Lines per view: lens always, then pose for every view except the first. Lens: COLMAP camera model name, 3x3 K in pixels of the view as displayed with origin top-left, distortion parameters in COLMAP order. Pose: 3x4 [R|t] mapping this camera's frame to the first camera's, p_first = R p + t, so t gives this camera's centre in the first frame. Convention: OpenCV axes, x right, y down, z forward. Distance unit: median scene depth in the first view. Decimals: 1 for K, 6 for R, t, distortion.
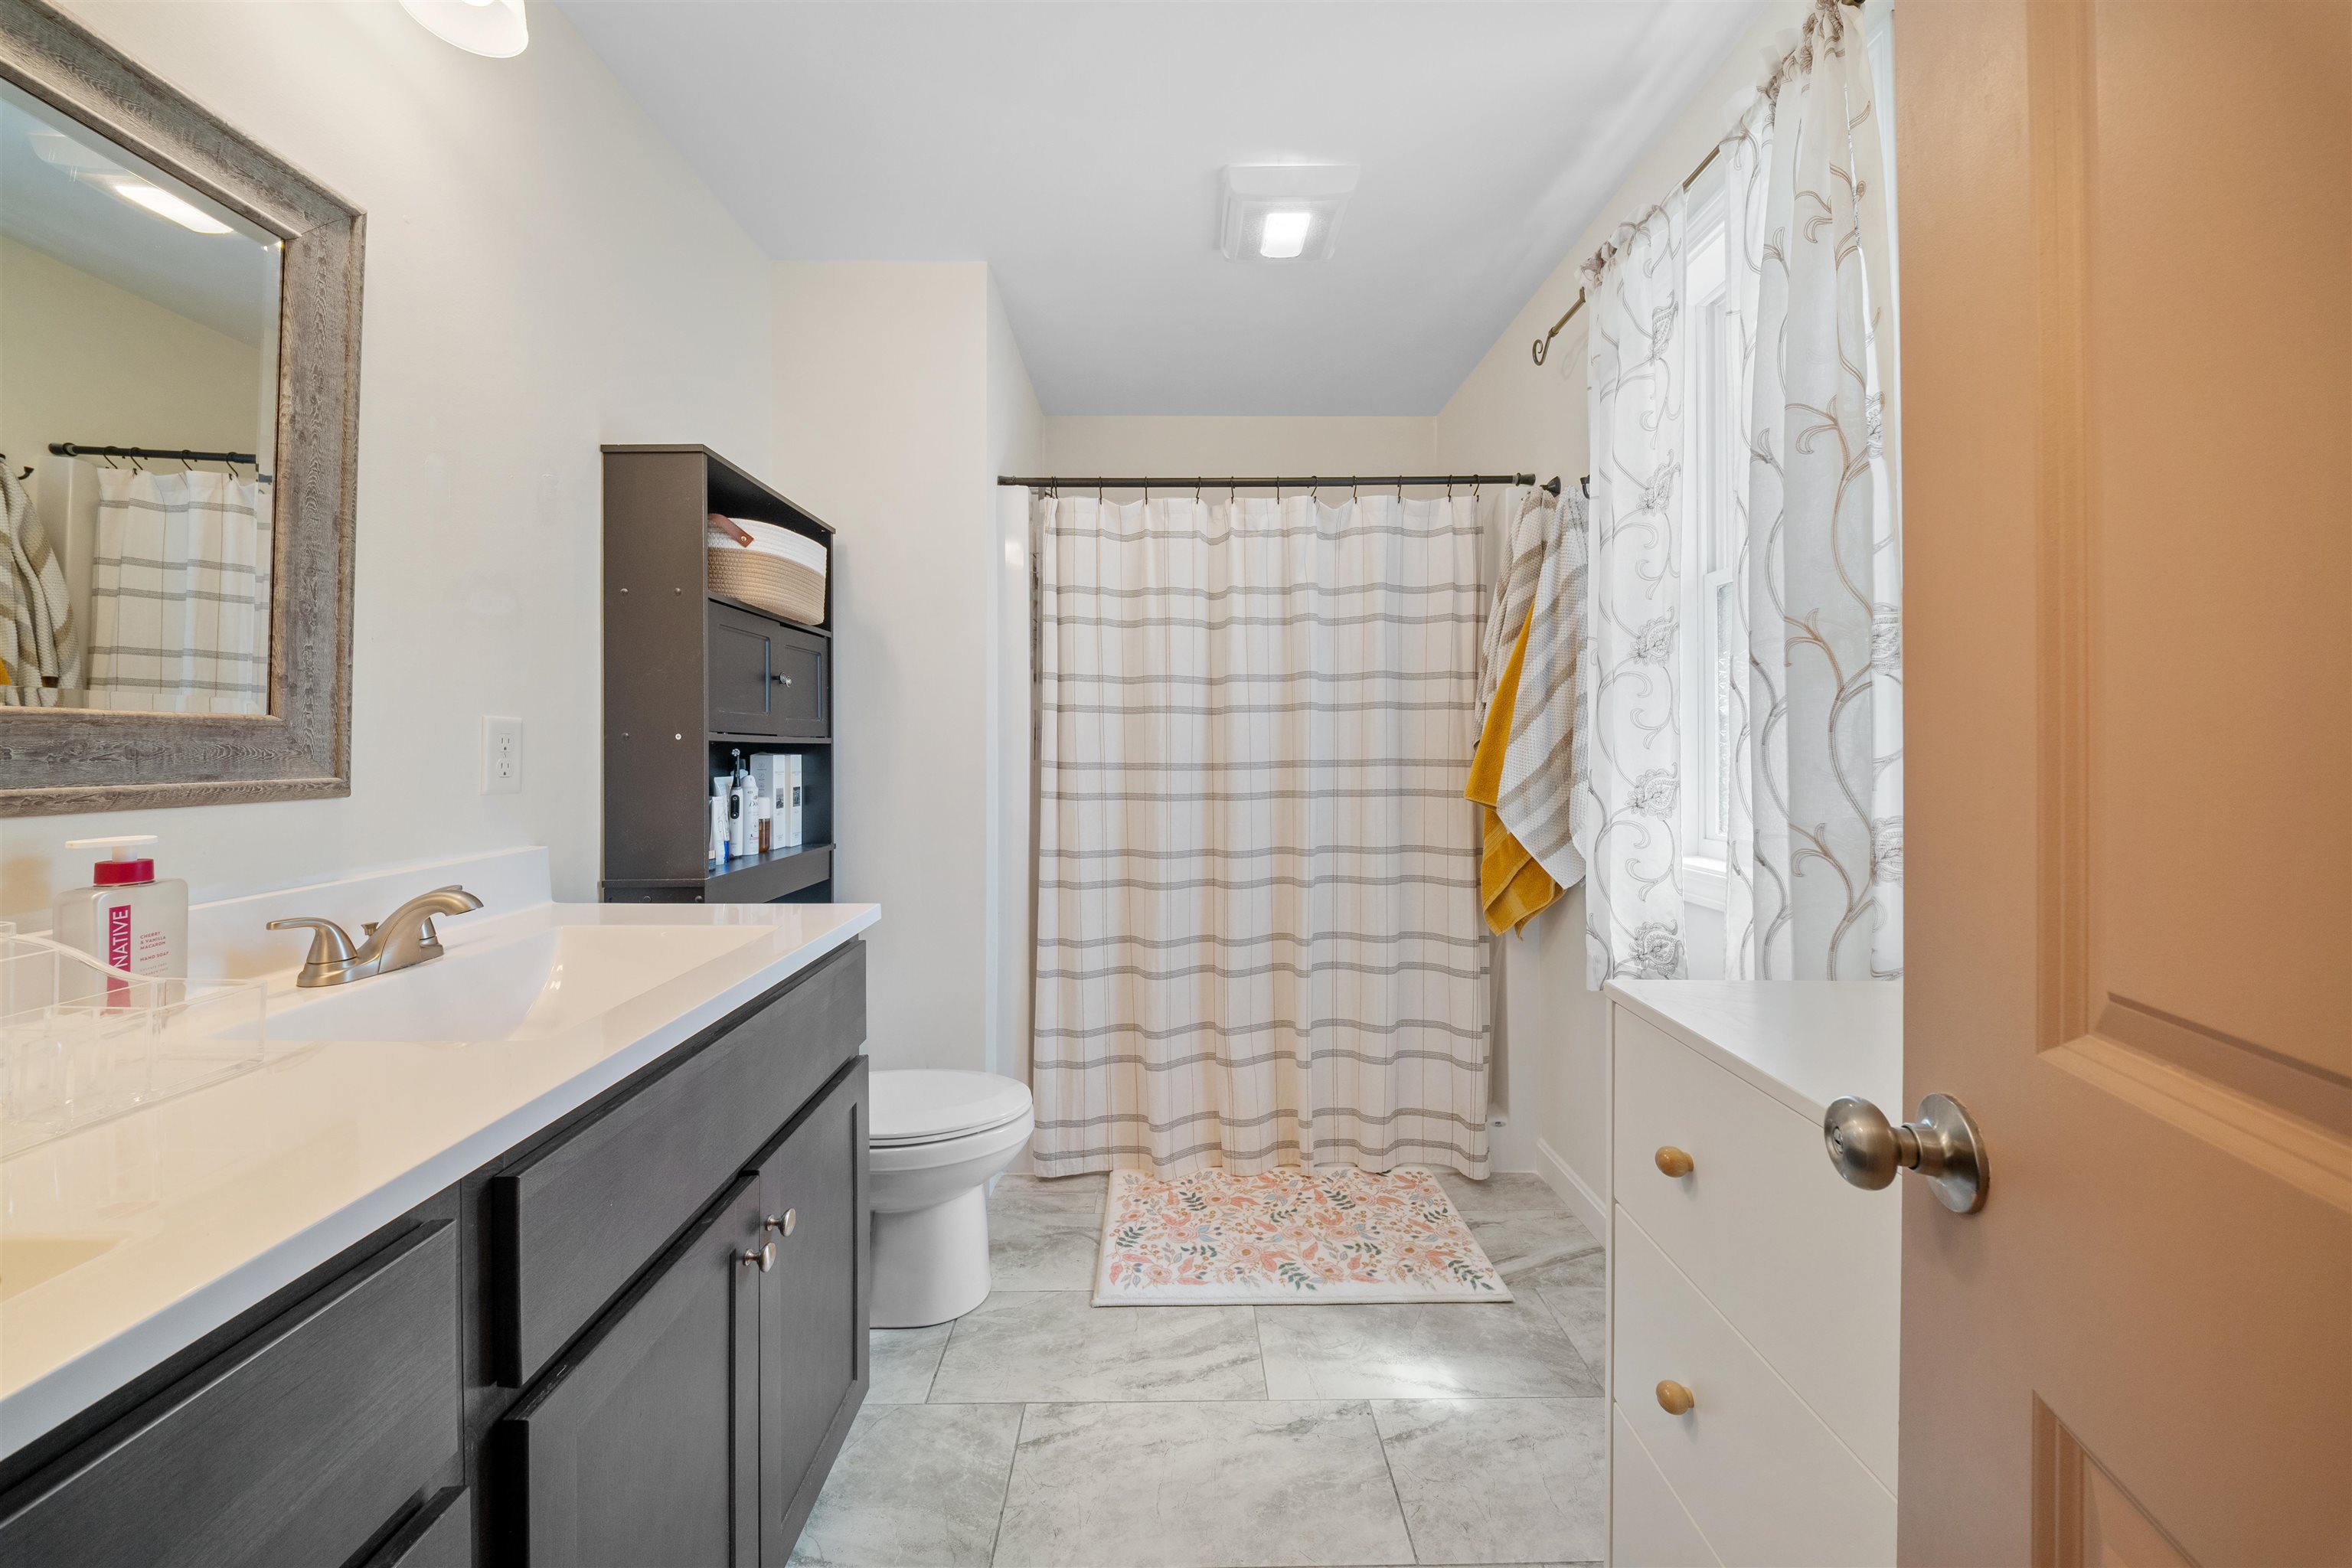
lens RADIAL K [[821.1, 0, 1170.9], [0, 821.1, 739.9], [0, 0, 1]] dist [0.001556, -0.005740]
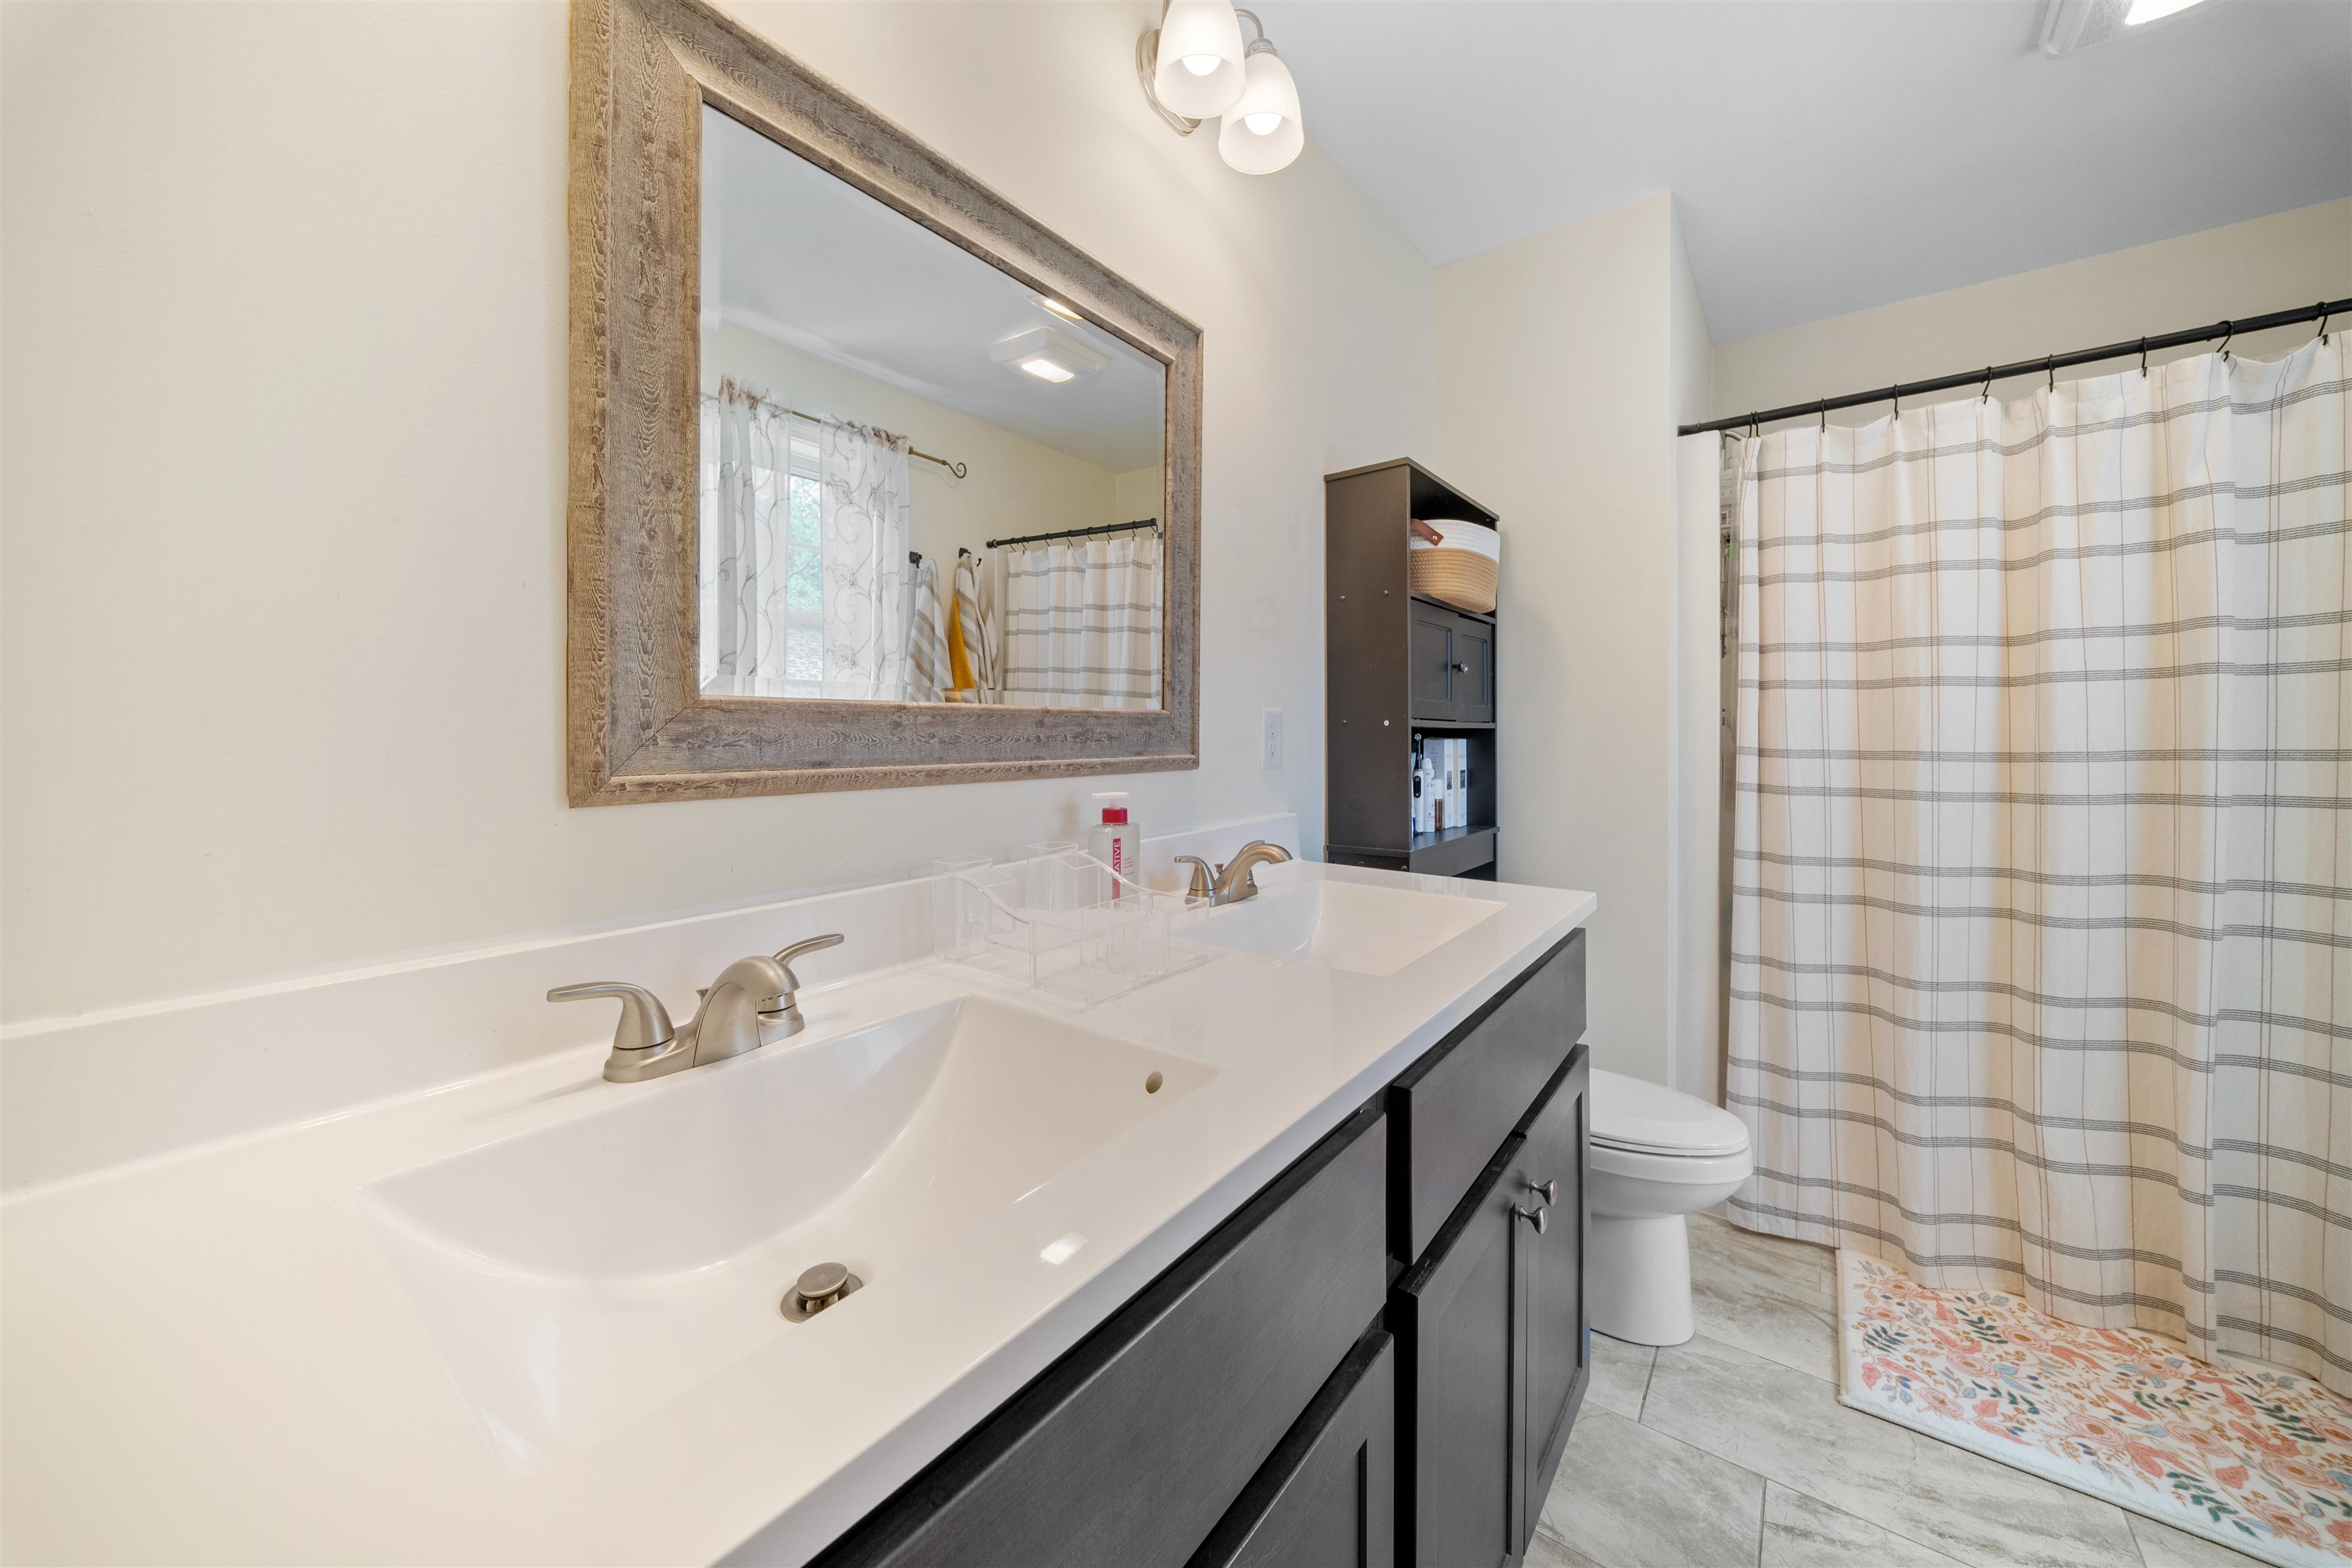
lens RADIAL K [[821.1, 0, 1170.9], [0, 821.1, 739.9], [0, 0, 1]] dist [0.001556, -0.005740]
pose [[0.784414, 0.003949, -0.620226, -0.092213], [0.007747, 0.999839, 0.016164, -0.000673], [0.620190, -0.017484, 0.784257, -0.043559]]
